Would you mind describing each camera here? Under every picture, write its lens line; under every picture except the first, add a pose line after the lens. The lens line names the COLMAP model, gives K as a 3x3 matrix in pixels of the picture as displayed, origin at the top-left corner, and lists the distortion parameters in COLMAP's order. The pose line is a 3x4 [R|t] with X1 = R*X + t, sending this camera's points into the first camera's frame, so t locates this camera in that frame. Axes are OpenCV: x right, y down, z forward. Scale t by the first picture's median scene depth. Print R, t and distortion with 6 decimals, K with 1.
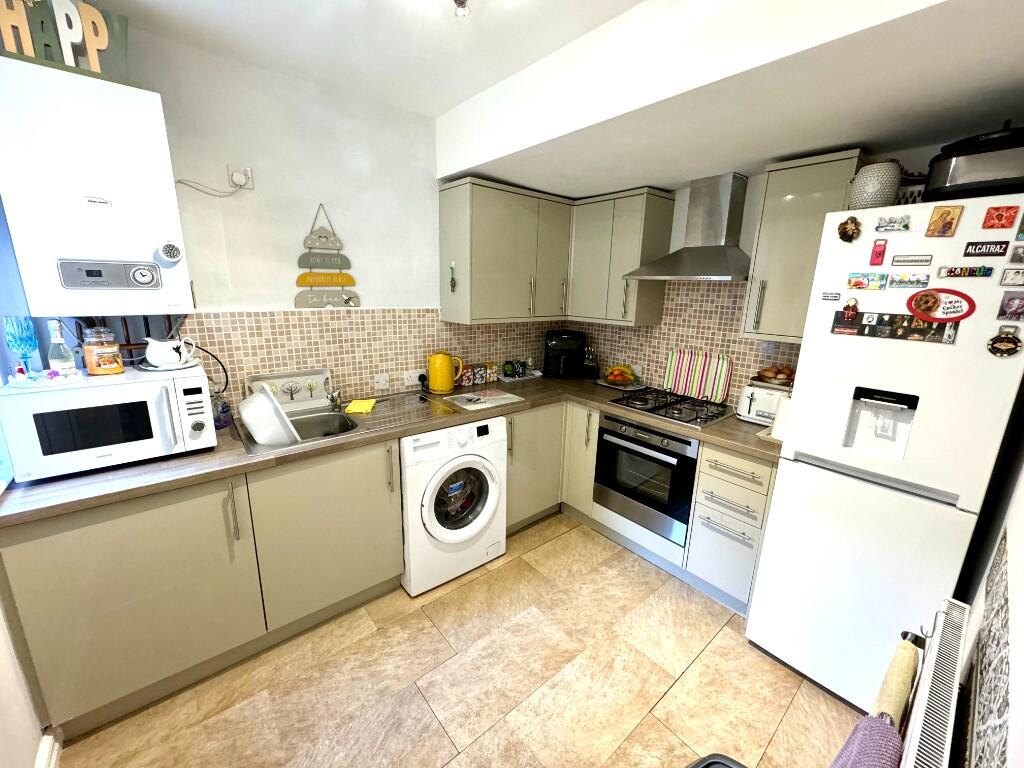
lens RADIAL K [[408.2, 0, 512.0], [0, 408.2, 384.4], [0, 0, 1]] dist [-0.002828, -0.000015]
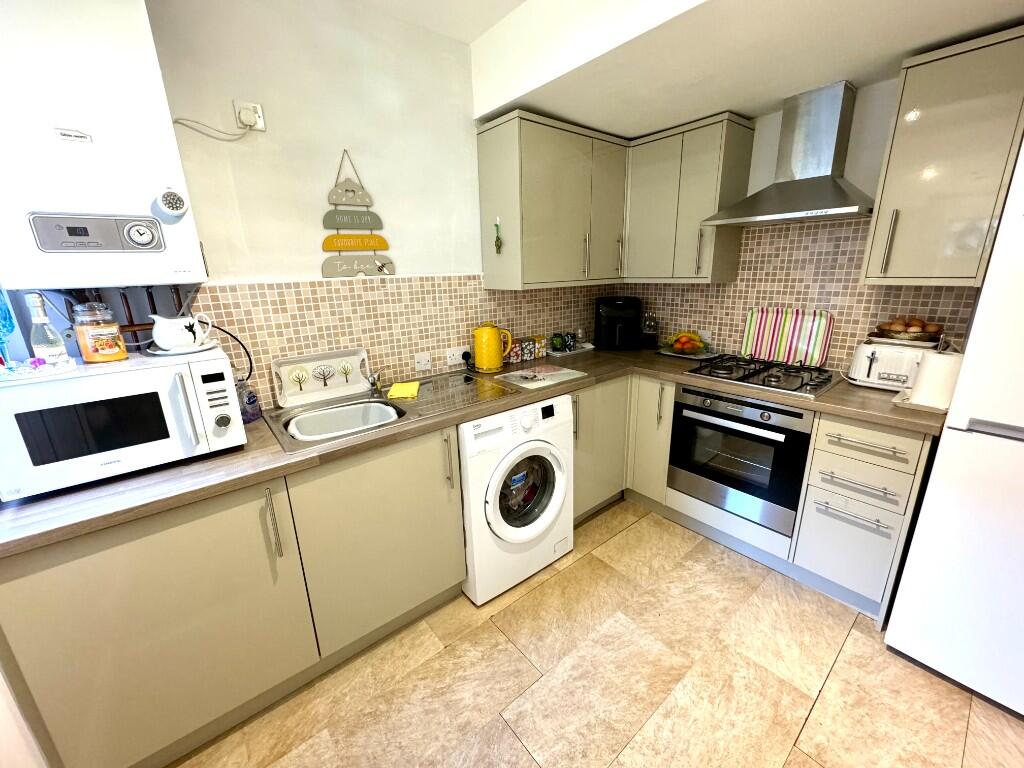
lens RADIAL K [[408.2, 0, 511.9], [0, 408.2, 384.4], [0, 0, 1]] dist [-0.002828, -0.000015]
pose [[0.998592, -0.046464, -0.025585, -0.138310], [0.047480, 0.998045, 0.040644, 0.020151], [0.023646, -0.041801, 0.998846, 0.165918]]
